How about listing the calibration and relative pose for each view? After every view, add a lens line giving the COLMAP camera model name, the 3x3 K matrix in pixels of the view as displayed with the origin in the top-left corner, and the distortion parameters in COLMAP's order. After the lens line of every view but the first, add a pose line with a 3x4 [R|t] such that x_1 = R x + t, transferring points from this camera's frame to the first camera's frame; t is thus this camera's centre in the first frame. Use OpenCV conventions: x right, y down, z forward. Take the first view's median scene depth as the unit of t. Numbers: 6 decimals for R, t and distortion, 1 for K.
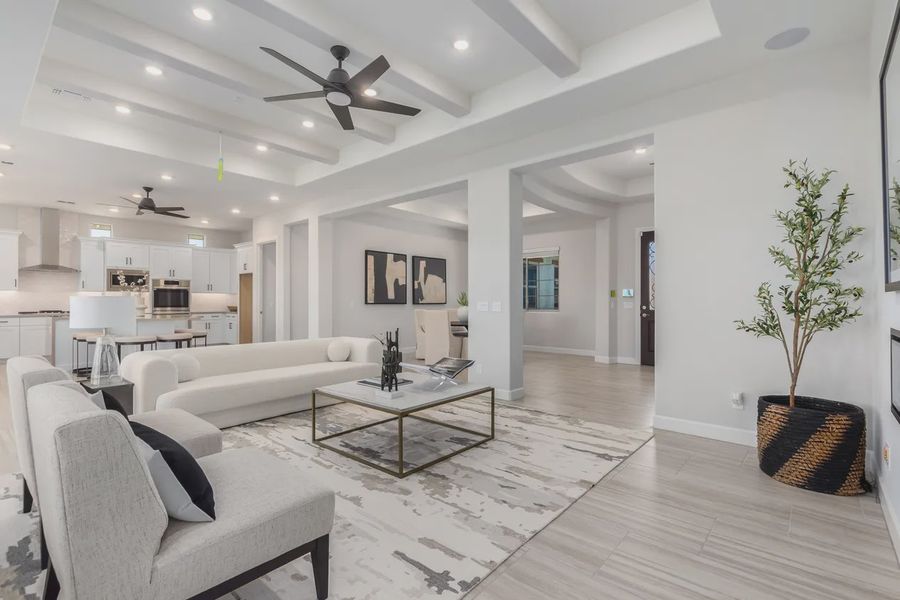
lens RADIAL K [[419.6, 0, 450.7], [0, 419.6, 300.6], [0, 0, 1]] dist [-0.013494, 0.000433]
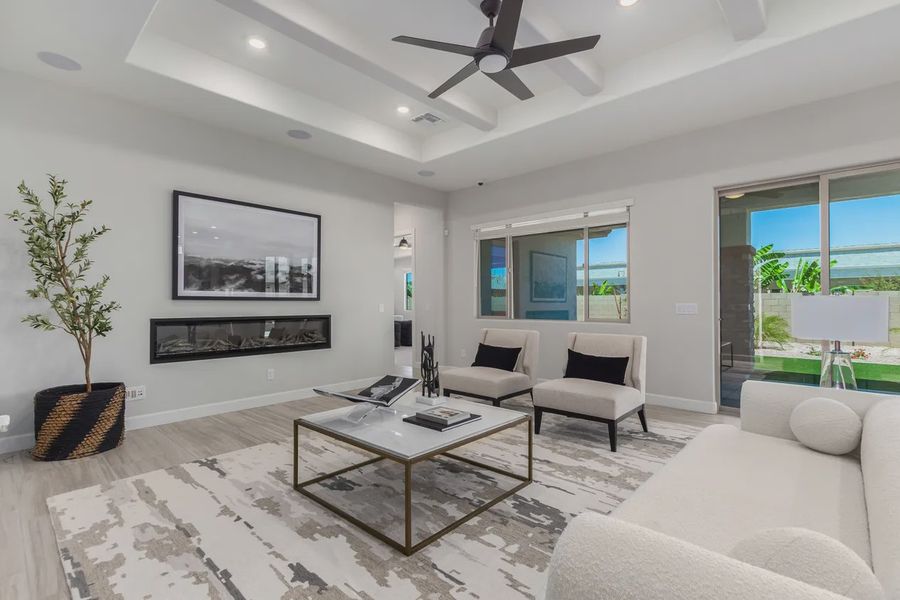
lens RADIAL K [[419.6, 0, 450.0], [0, 419.6, 302.6], [0, 0, 1]] dist [-0.013494, 0.000433]
pose [[-0.999460, 0.003461, 0.032685, -0.181441], [0.003300, 0.999982, -0.004978, 0.006260], [-0.032702, -0.004868, -0.999453, 1.590922]]
